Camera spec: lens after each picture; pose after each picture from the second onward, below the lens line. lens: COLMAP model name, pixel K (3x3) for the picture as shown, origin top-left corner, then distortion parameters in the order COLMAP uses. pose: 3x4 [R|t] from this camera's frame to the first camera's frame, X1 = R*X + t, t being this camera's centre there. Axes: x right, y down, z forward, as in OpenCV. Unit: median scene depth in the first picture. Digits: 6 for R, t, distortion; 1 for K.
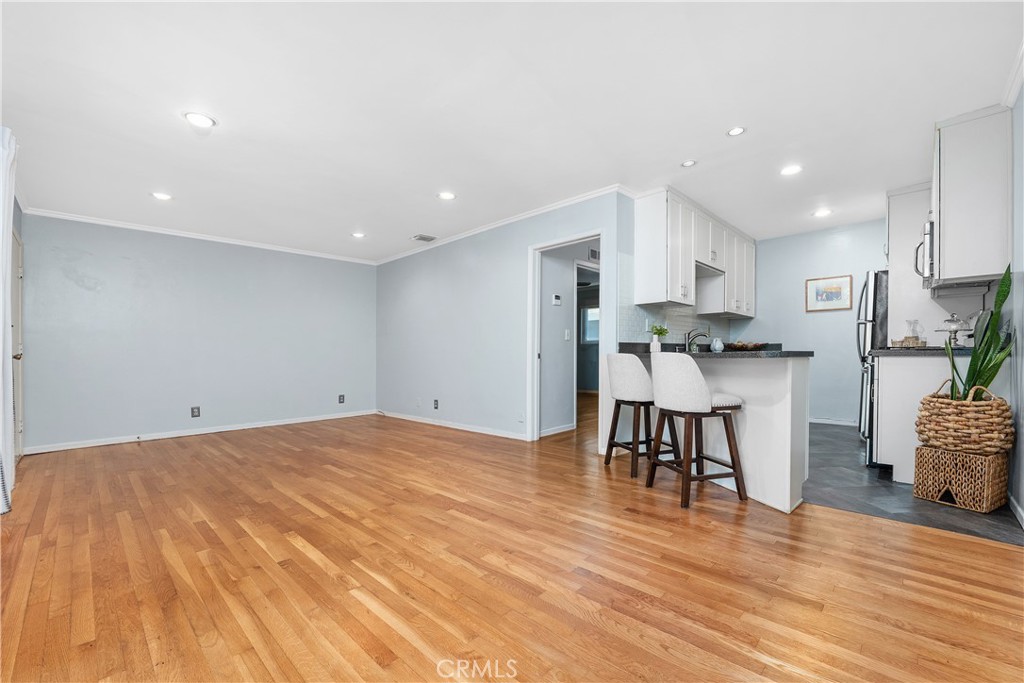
lens RADIAL K [[411.3, 0, 516.9], [0, 411.3, 348.3], [0, 0, 1]] dist [-0.002311, 0.000193]
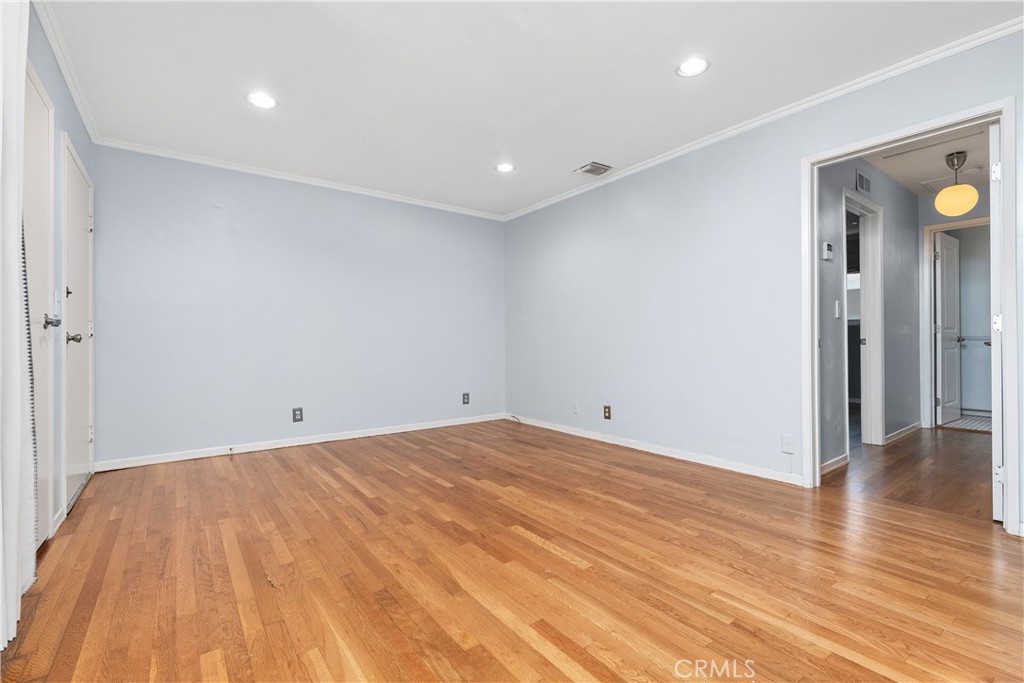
lens RADIAL K [[449.1, 0, 508.4], [0, 449.1, 340.0], [0, 0, 1]] dist [0.002882, -0.000190]
pose [[0.983303, 0.007083, -0.181837, -0.307740], [-0.005210, 0.999928, 0.010776, 0.010486], [0.181900, -0.009649, 0.983270, 0.320315]]
